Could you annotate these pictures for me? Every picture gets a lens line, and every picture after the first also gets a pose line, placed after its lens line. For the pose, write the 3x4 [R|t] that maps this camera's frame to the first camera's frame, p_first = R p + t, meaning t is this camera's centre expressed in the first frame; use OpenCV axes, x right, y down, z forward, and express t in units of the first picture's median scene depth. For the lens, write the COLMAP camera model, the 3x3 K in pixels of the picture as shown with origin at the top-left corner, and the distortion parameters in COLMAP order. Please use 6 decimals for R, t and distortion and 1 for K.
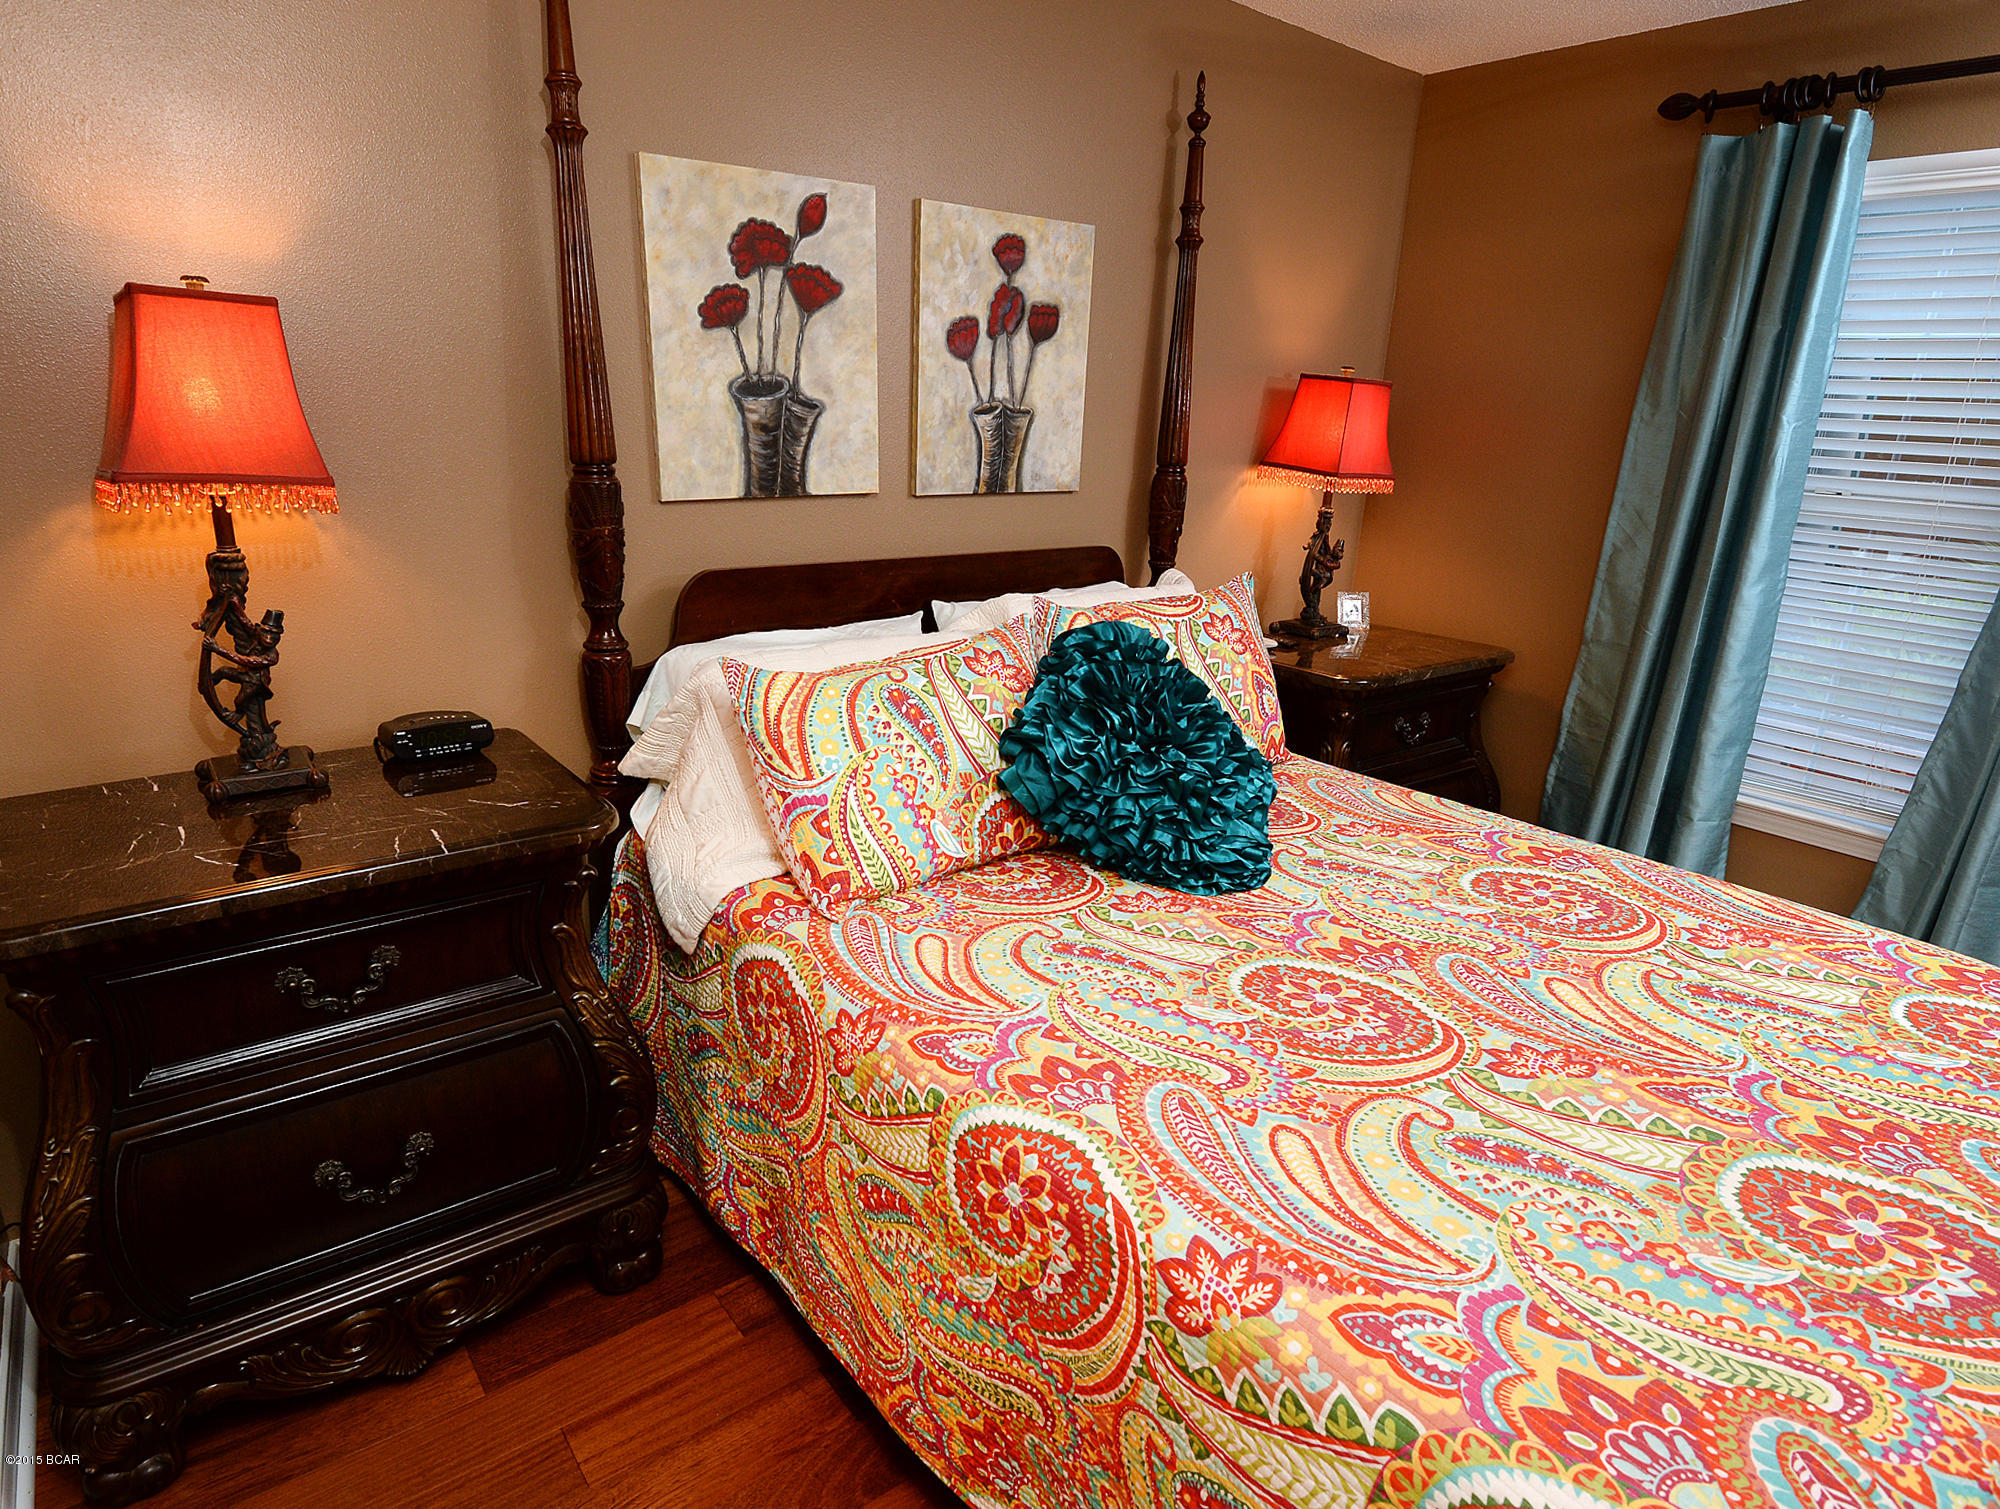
lens RADIAL K [[1081.6, 0, 995.9], [0, 1081.6, 774.7], [0, 0, 1]] dist [0.012595, -0.049346]
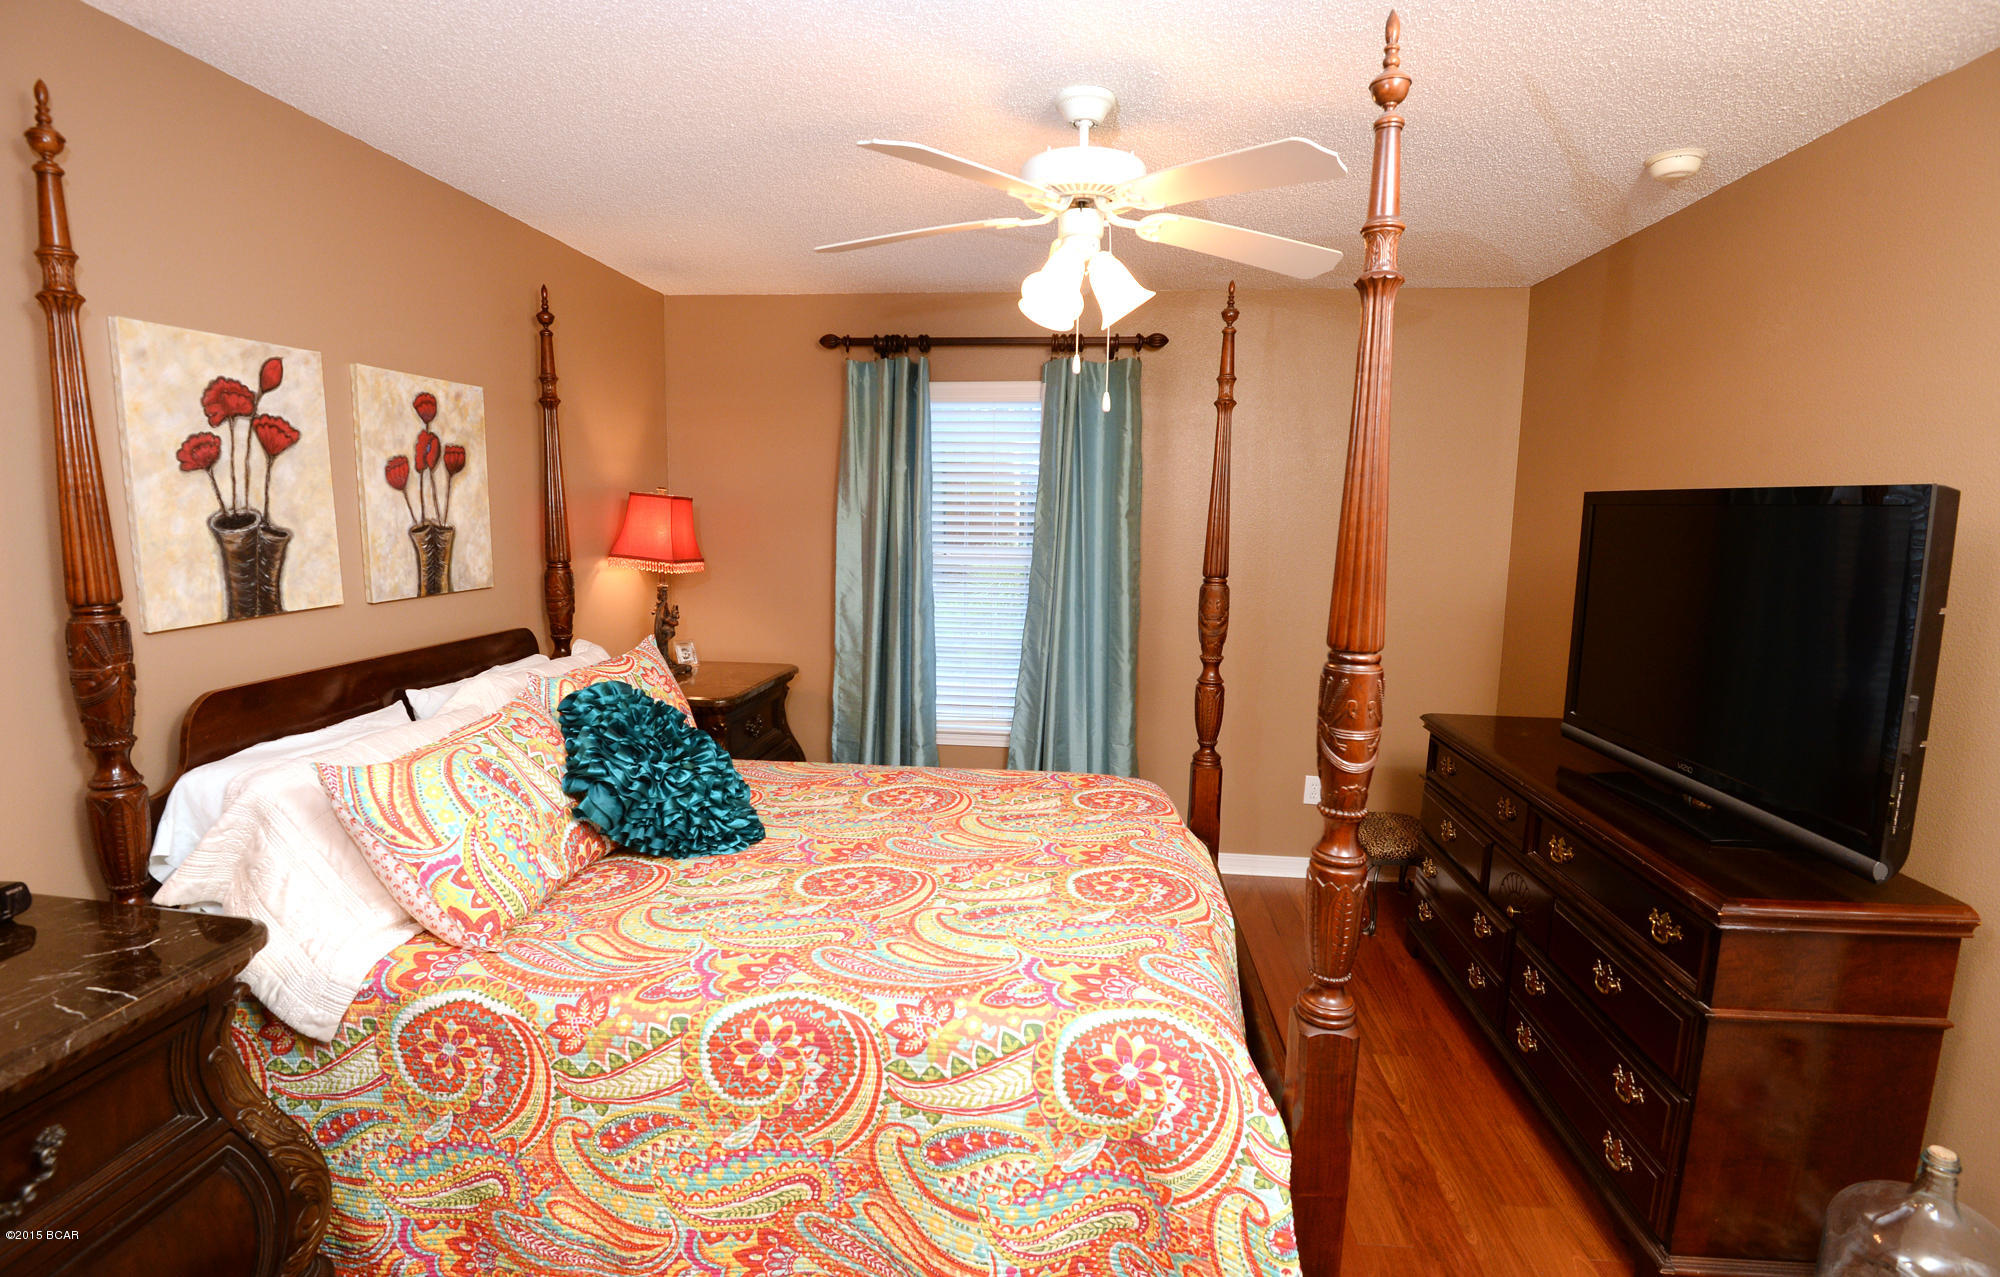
lens RADIAL K [[918.7, 0, 1000.0], [0, 918.7, 638.5], [0, 0, 1]] dist [0.000443, -0.022953]
pose [[0.673351, -0.117253, 0.729966, -0.442483], [0.230937, 0.971297, -0.057009, -0.016733], [-0.702330, 0.206963, 0.681102, -0.156654]]
